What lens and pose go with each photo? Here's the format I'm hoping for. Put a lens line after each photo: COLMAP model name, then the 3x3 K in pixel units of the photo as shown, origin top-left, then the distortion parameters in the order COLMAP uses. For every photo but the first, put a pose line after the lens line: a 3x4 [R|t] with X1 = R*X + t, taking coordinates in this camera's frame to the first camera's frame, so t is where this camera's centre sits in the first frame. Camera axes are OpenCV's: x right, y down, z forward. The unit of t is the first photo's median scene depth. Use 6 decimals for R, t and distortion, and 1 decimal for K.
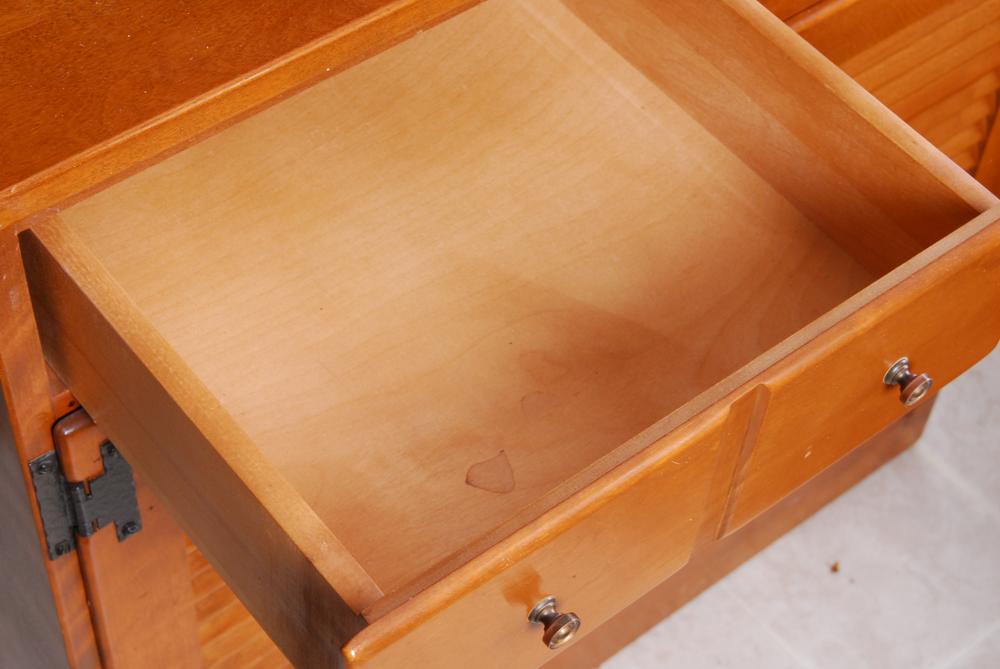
lens RADIAL K [[1845.4, 0, 497.8], [0, 1845.4, 326.8], [0, 0, 1]] dist [-0.033234, 0.000000]
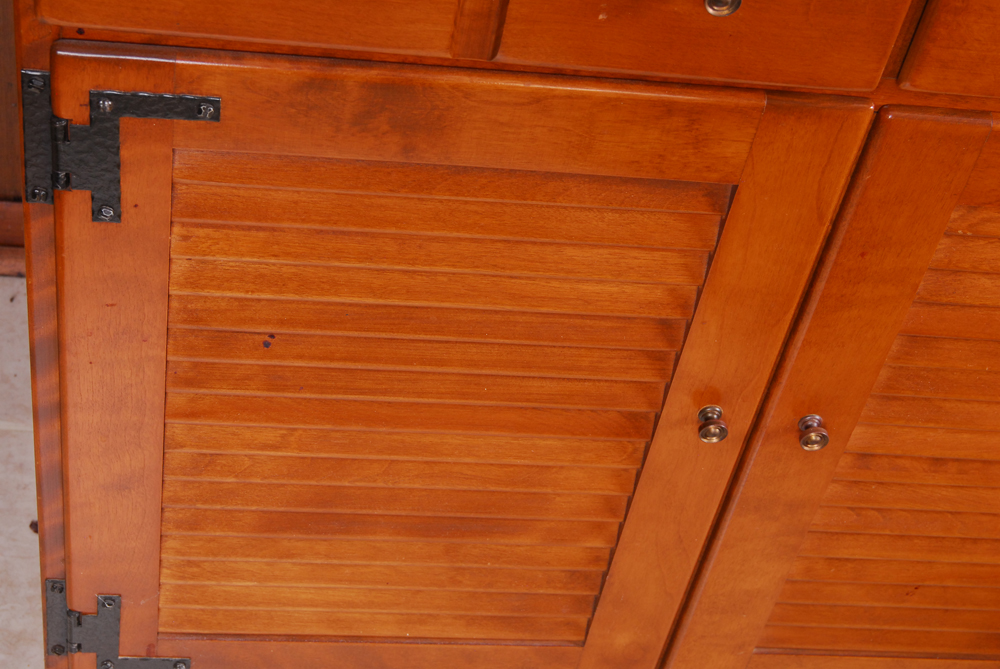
lens RADIAL K [[1776.9, 0, 497.3], [0, 1776.9, 332.9], [0, 0, 1]] dist [0.002828, 0.000000]
pose [[0.824185, 0.464196, -0.324408, 0.364770], [-0.500034, 0.865413, -0.032054, 0.109984], [0.265867, 0.188634, 0.945374, 0.216385]]
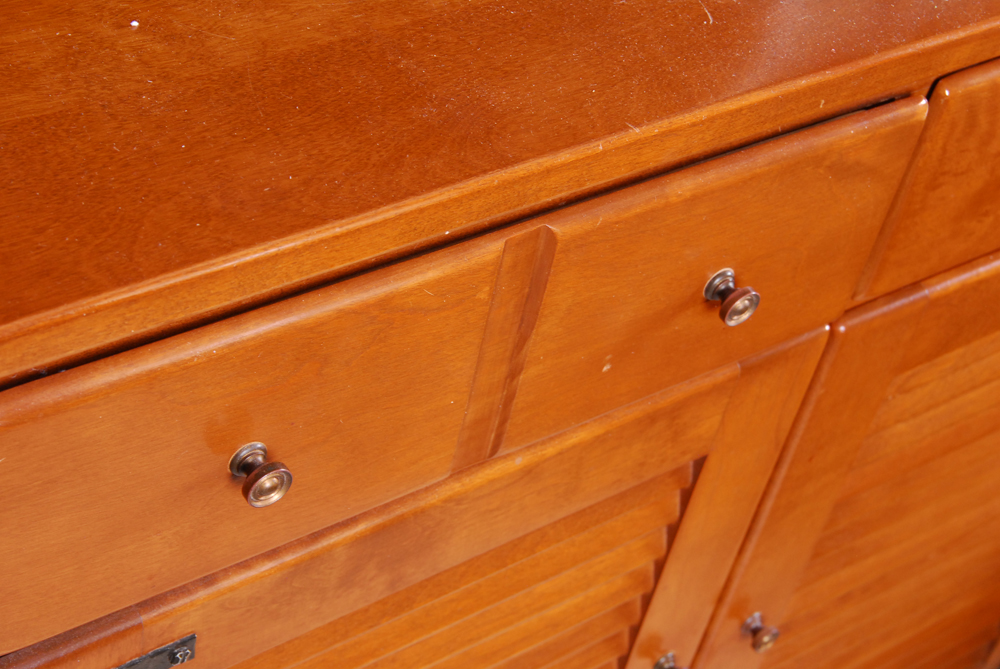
lens RADIAL K [[1845.4, 0, 498.8], [0, 1845.4, 341.3], [0, 0, 1]] dist [-0.033234, 0.000000]
pose [[0.989752, 0.140020, 0.028026, -0.088289], [-0.136049, 0.984259, -0.112802, -0.019113], [-0.043379, 0.107833, 0.993222, 0.290529]]
